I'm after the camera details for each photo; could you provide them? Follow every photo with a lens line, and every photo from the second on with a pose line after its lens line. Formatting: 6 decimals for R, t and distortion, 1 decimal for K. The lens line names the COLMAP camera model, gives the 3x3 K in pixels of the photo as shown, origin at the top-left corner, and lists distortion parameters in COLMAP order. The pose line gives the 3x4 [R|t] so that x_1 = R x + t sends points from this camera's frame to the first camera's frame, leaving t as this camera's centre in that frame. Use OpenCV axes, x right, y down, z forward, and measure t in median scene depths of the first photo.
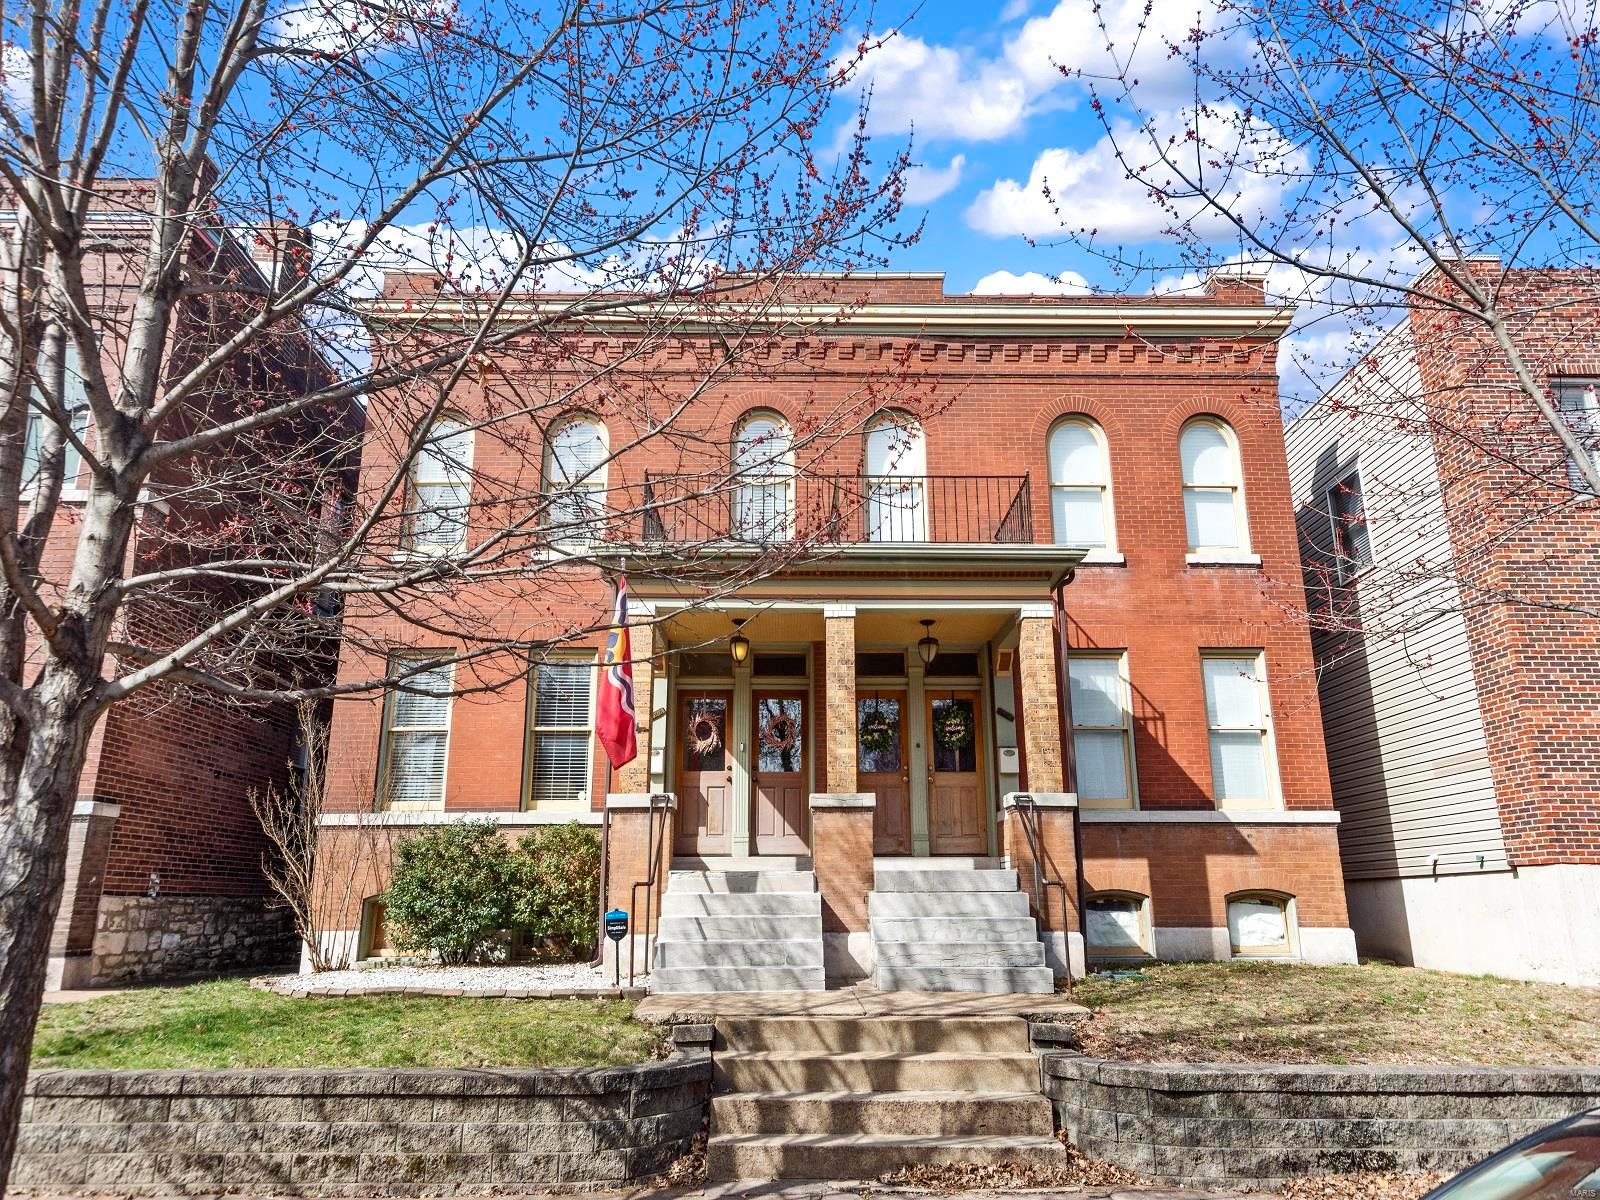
lens RADIAL K [[1027.5, 0, 800.0], [0, 1027.5, 600.0], [0, 0, 1]] dist [-0.001590, -0.000862]
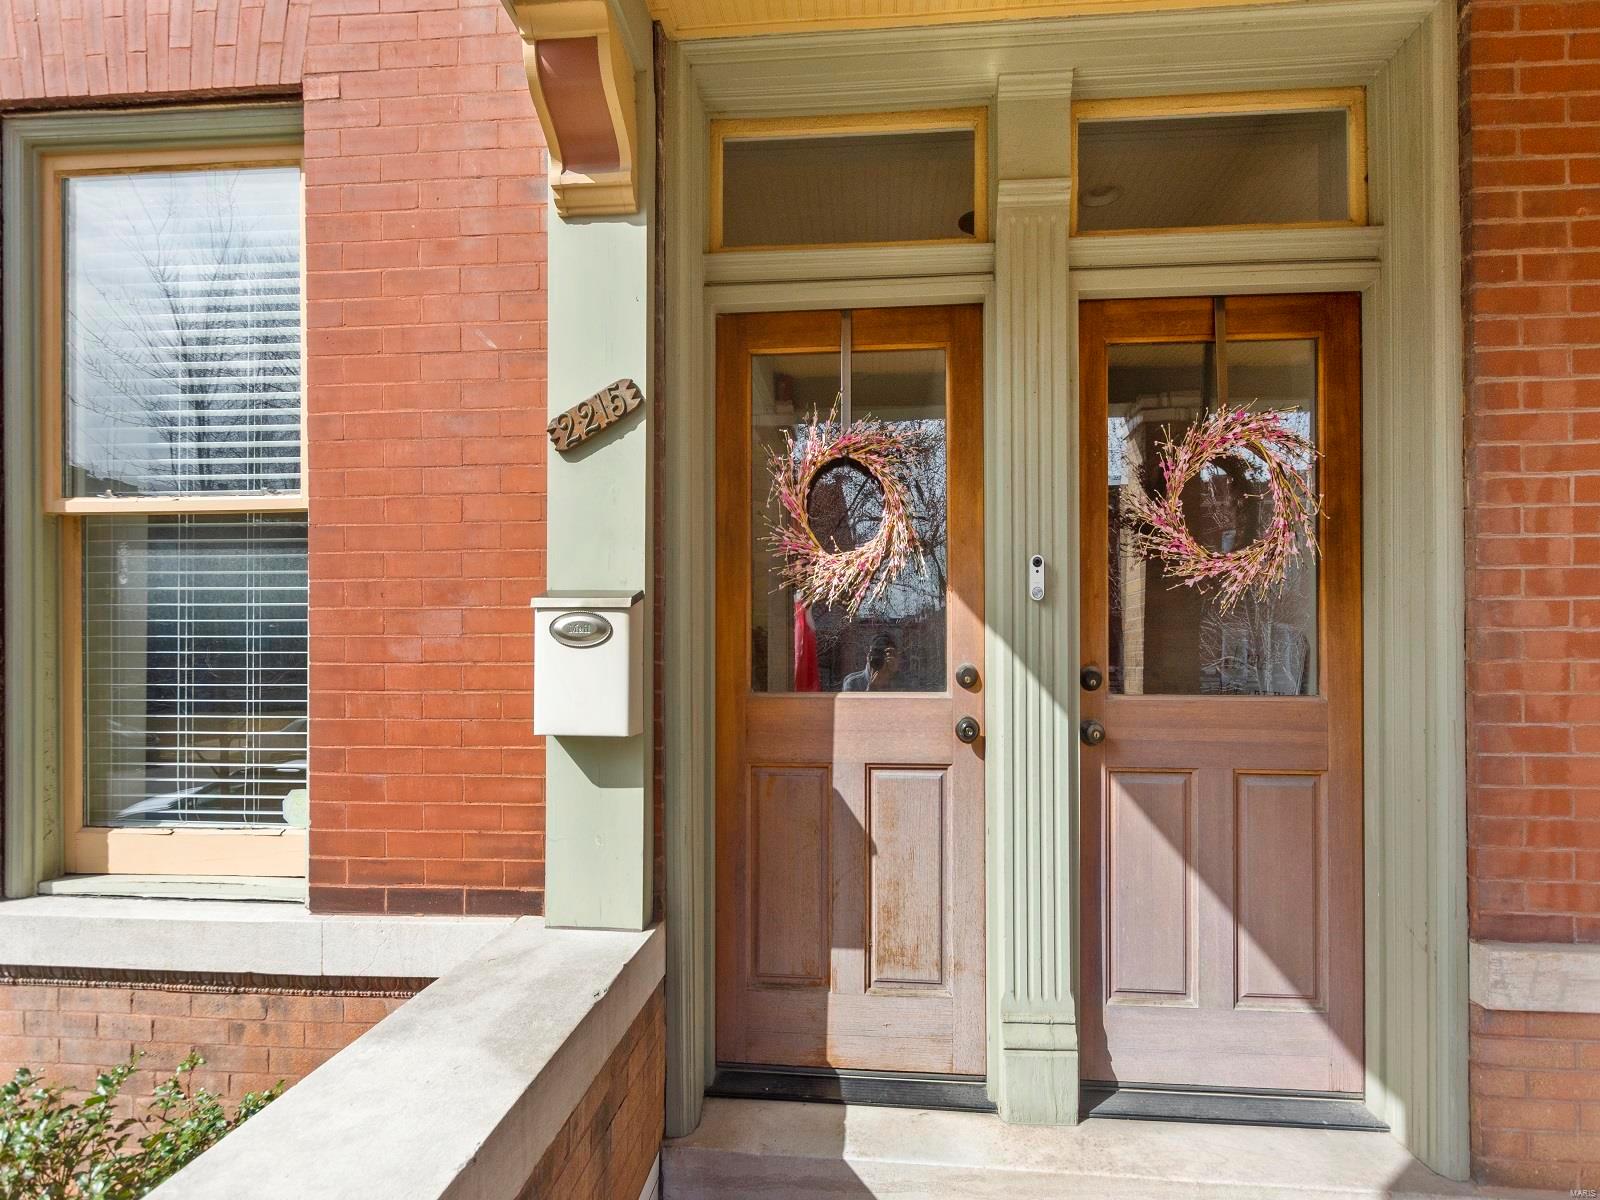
lens RADIAL K [[797.3, 0, 847.0], [0, 797.3, 622.5], [0, 0, 1]] dist [-0.031708, -0.000044]
pose [[0.996114, 0.000855, -0.088072, -0.080503], [0.023794, 0.960159, 0.278439, 0.108396], [0.084801, -0.279453, 0.956407, 0.858493]]
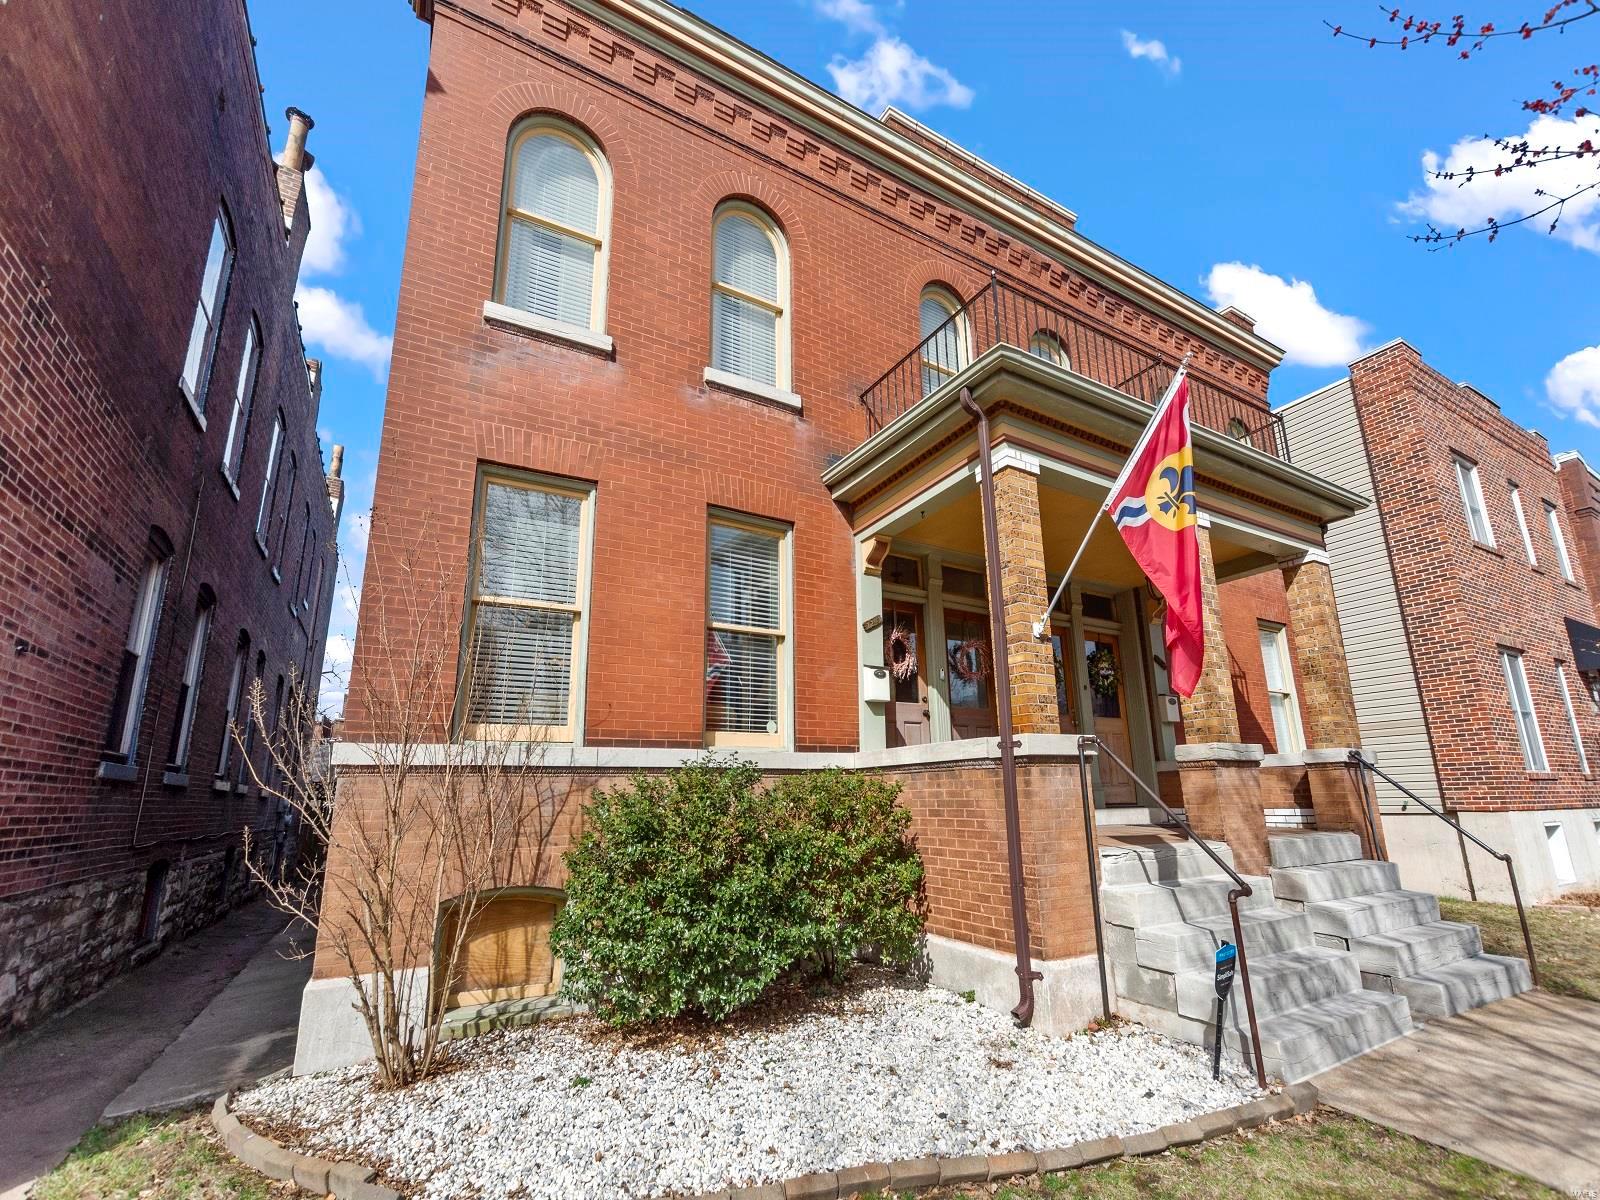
lens RADIAL K [[703.6, 0, 799.2], [0, 703.6, 627.2], [0, 0, 1]] dist [0.000552, 0.000061]
pose [[0.872752, 0.107817, 0.476109, -0.428737], [-0.131416, 0.991191, 0.016437, 0.113155], [-0.470143, -0.076914, 0.879233, 0.576282]]
